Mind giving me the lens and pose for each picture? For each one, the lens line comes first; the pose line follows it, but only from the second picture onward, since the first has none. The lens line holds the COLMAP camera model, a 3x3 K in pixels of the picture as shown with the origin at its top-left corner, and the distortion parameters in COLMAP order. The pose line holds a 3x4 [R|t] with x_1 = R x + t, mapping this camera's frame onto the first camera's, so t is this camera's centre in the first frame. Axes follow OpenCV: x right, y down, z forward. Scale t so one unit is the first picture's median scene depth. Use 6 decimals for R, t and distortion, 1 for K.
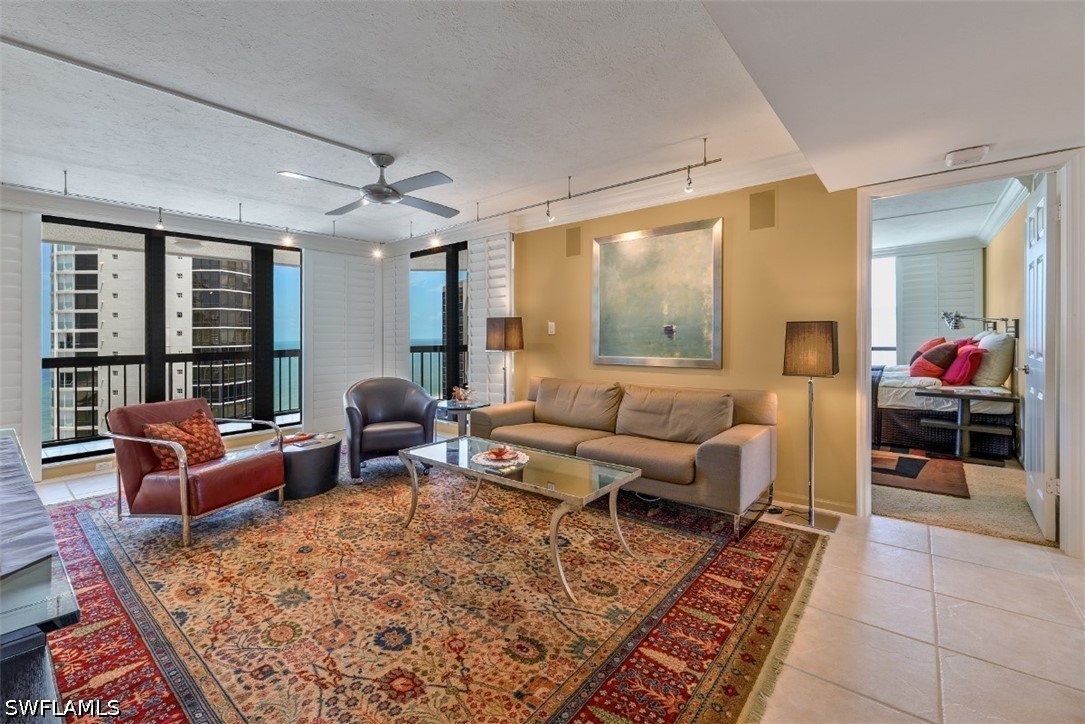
lens RADIAL K [[467.7, 0, 535.6], [0, 467.7, 339.6], [0, 0, 1]] dist [0.002459, 0.000214]
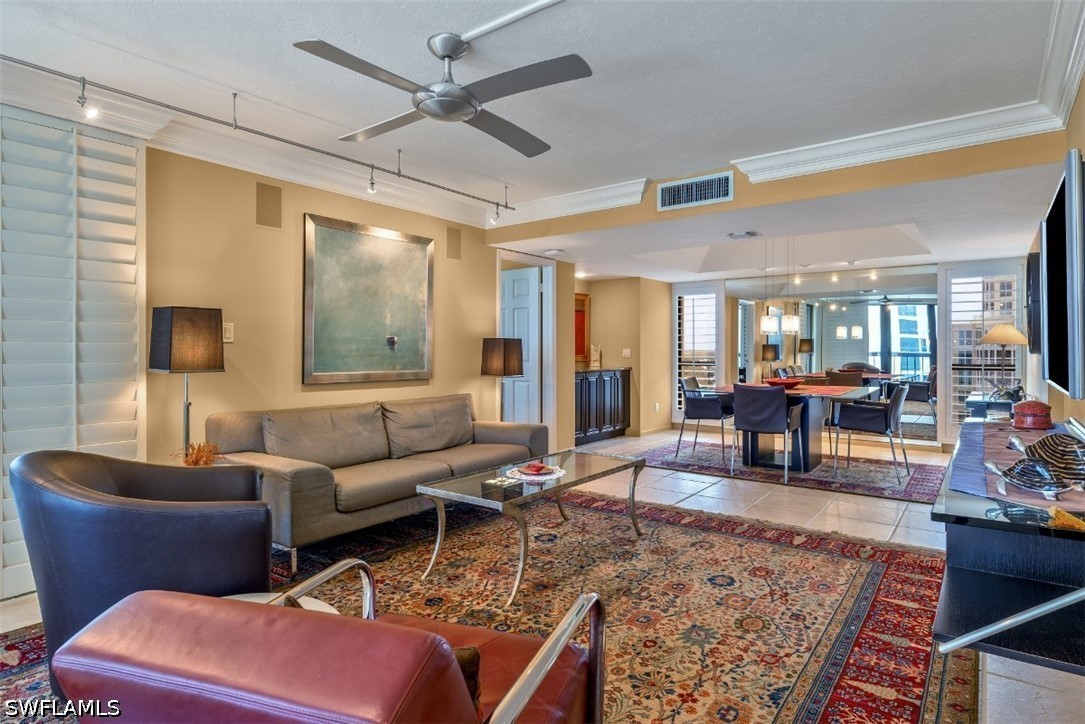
lens RADIAL K [[576.8, 0, 542.5], [0, 576.8, 362.0], [0, 0, 1]] dist [0.000273, -0.000292]
pose [[-0.042397, -0.005570, 0.999085, -1.218190], [0.012533, 0.999903, 0.006107, 0.024404], [-0.999022, 0.012780, -0.042323, 1.027143]]
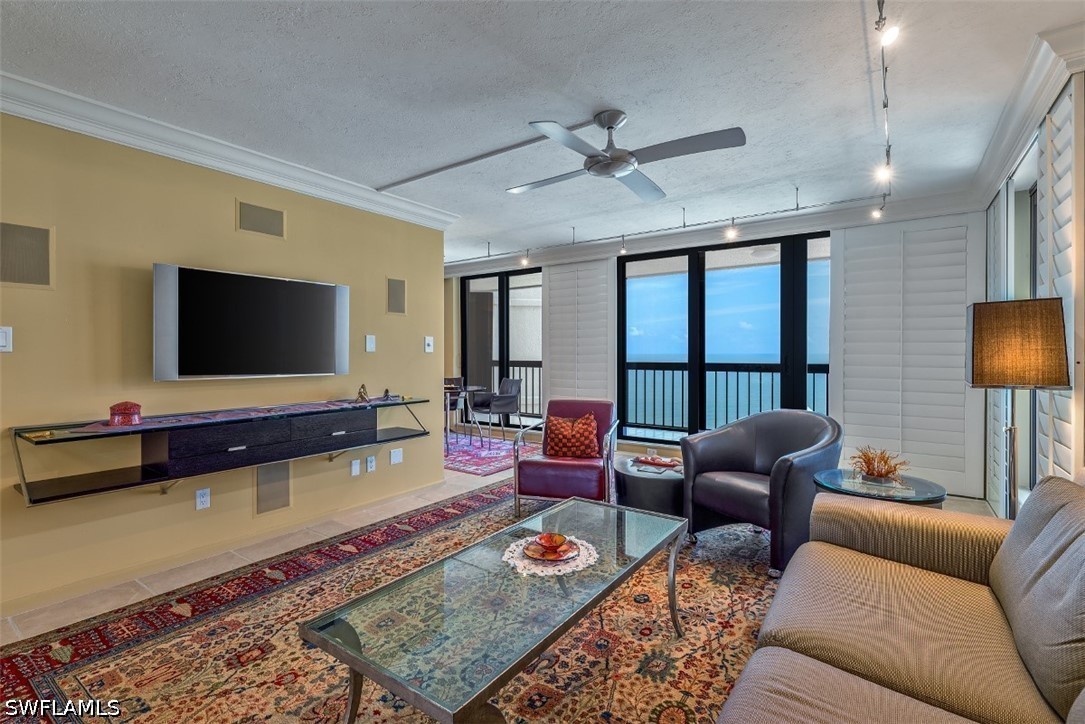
lens RADIAL K [[503.5, 0, 539.0], [0, 503.5, 347.1], [0, 0, 1]] dist [-0.009041, -0.000775]
pose [[0.063080, 0.006396, -0.997988, 0.558808], [-0.009498, 0.999938, 0.005808, -0.013686], [0.997963, 0.009113, 0.063137, 0.936874]]
